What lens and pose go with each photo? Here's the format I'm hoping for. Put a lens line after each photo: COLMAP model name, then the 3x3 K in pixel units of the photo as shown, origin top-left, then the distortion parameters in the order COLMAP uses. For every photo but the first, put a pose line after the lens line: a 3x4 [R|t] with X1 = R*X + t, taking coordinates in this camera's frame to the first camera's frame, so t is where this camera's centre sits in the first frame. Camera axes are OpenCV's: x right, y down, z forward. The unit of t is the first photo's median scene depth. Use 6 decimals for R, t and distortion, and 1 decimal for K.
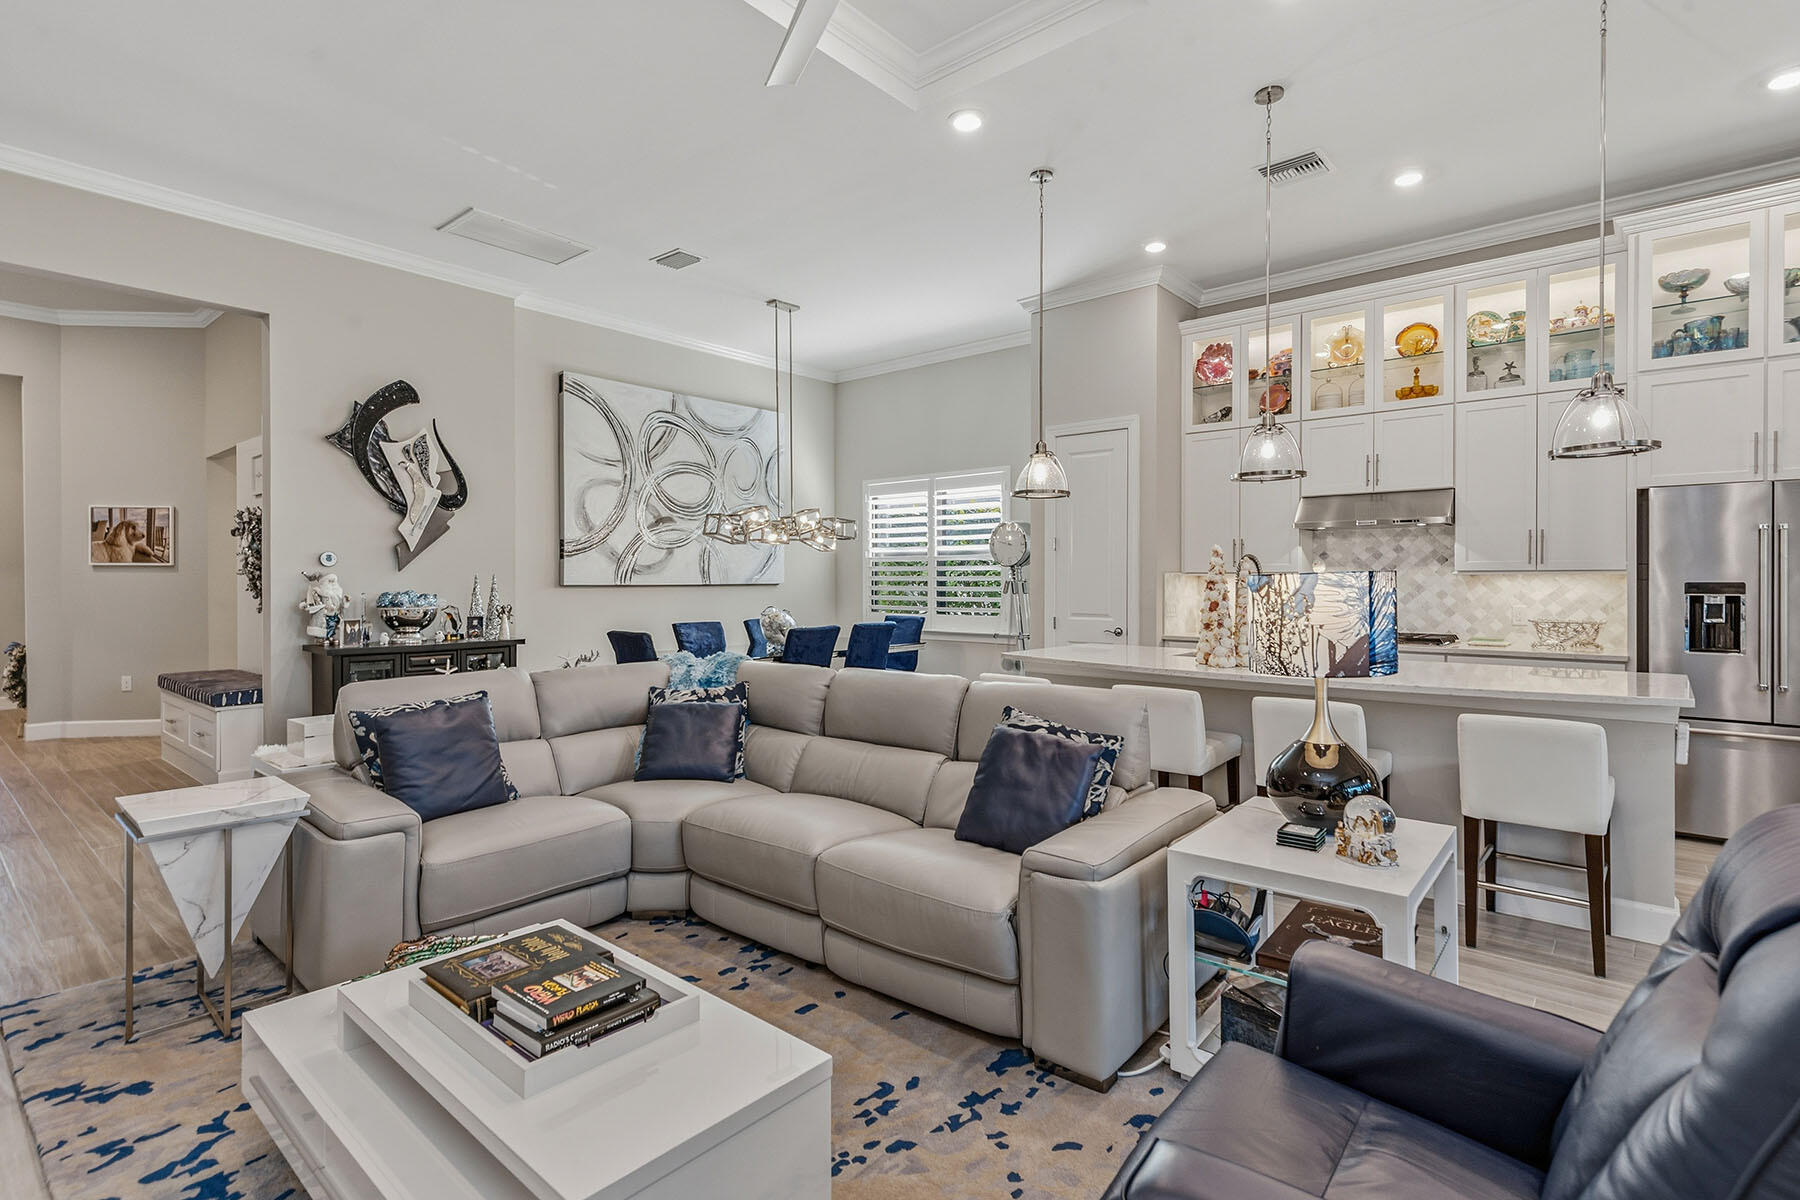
lens RADIAL K [[859.8, 0, 886.8], [0, 859.8, 583.7], [0, 0, 1]] dist [0.003663, 0.001029]
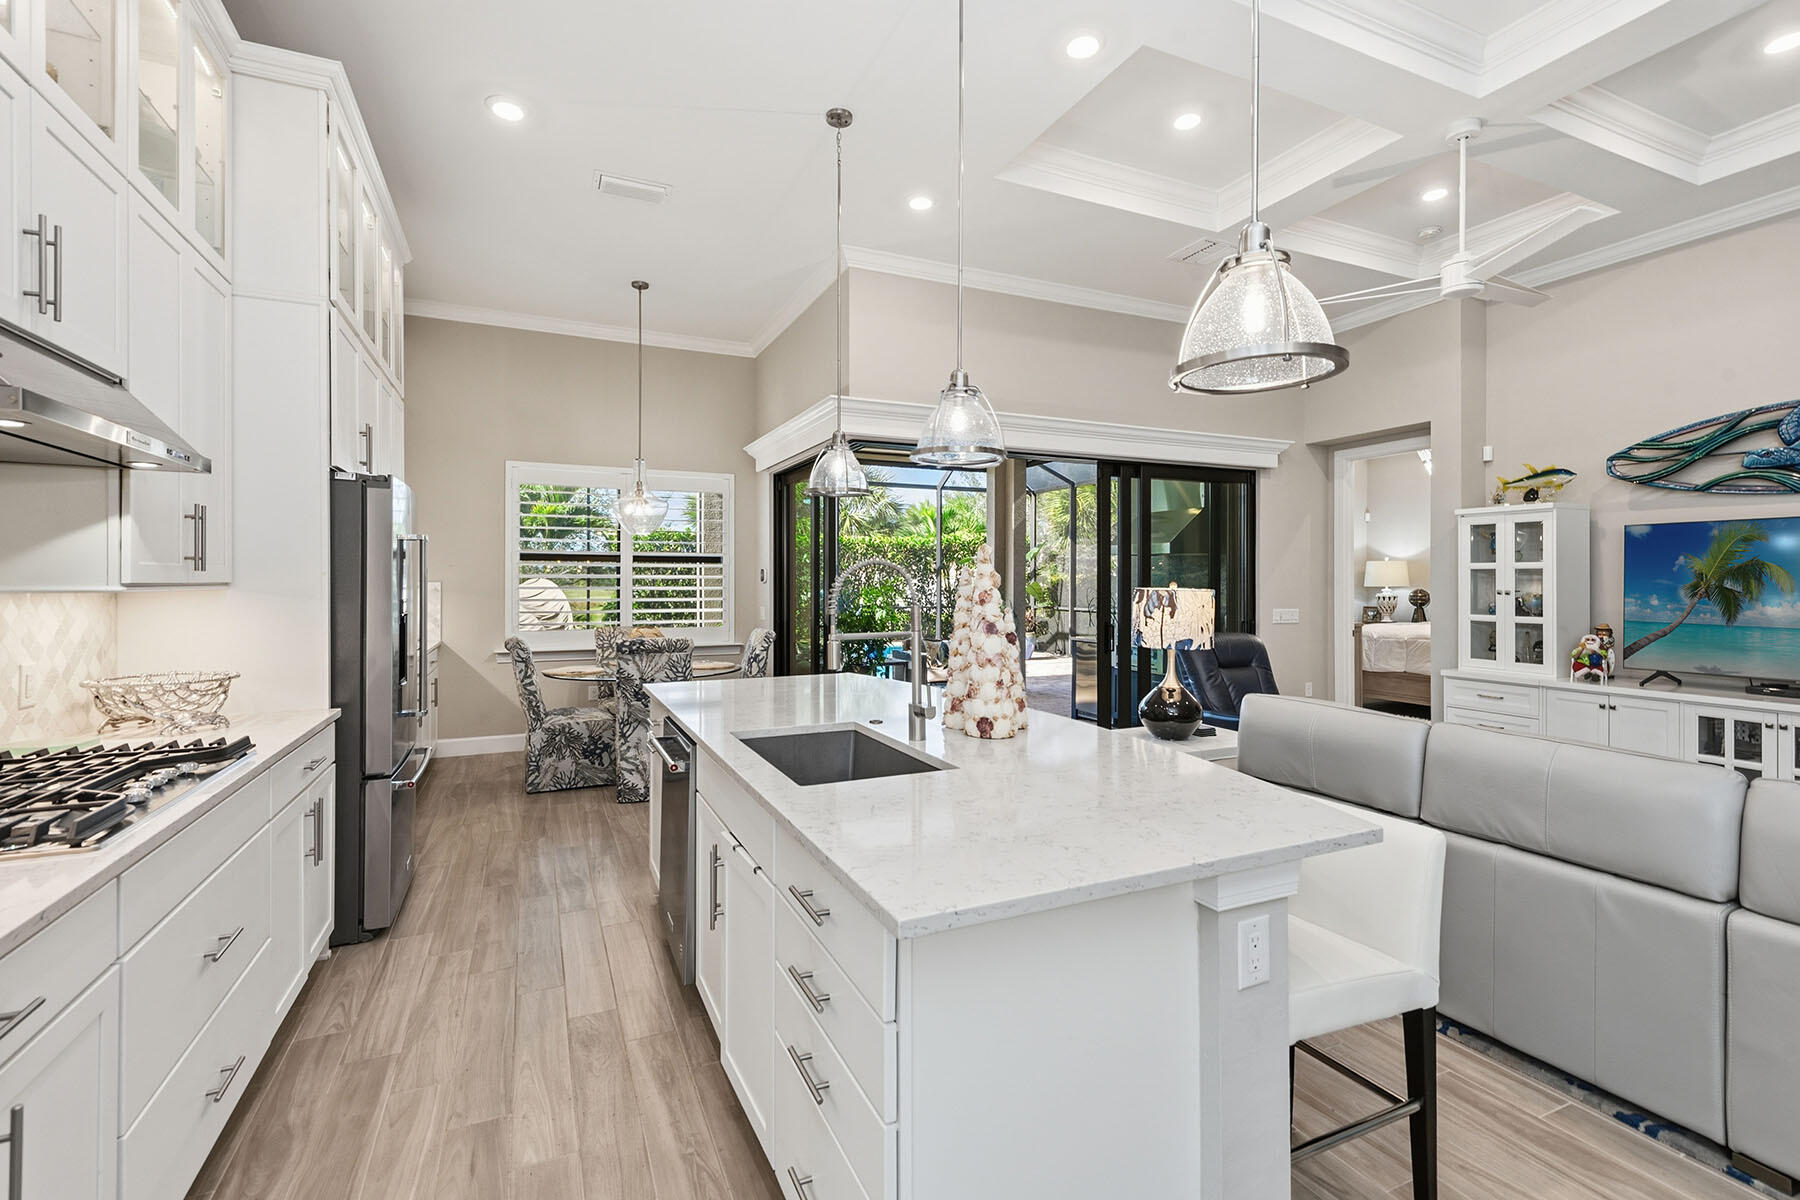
lens RADIAL K [[801.8, 0, 897.8], [0, 801.8, 583.1], [0, 0, 1]] dist [0.016933, -0.006543]
pose [[-0.912475, 0.001160, 0.409131, 0.143940], [0.003219, 0.999985, 0.004344, -0.014005], [-0.409120, 0.005281, -0.912465, 1.100449]]
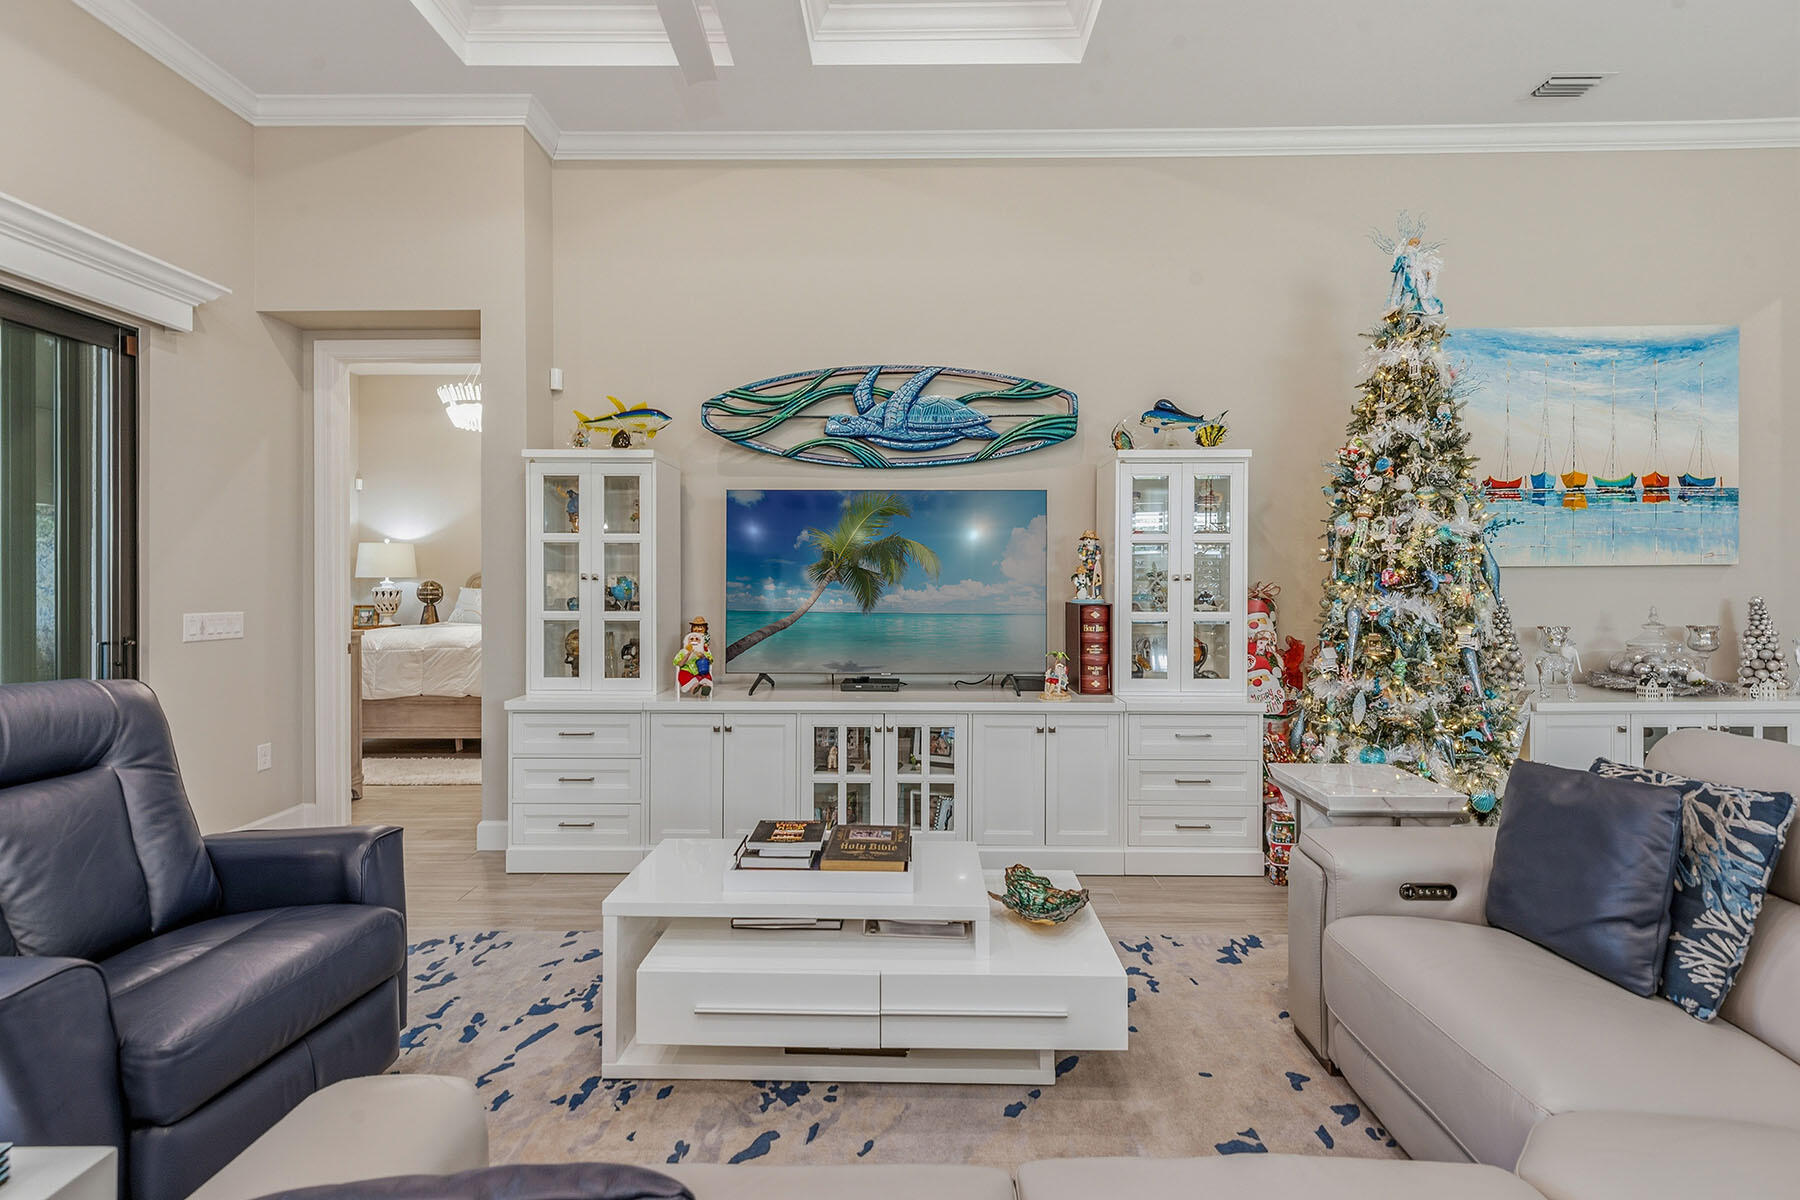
lens RADIAL K [[801.8, 0, 908.4], [0, 801.8, 579.2], [0, 0, 1]] dist [0.016933, -0.006543]
pose [[-0.753718, 0.001236, -0.657197, 0.113989], [-0.000847, 0.999996, 0.002852, 0.002581], [0.657198, 0.002707, -0.753713, 0.608948]]
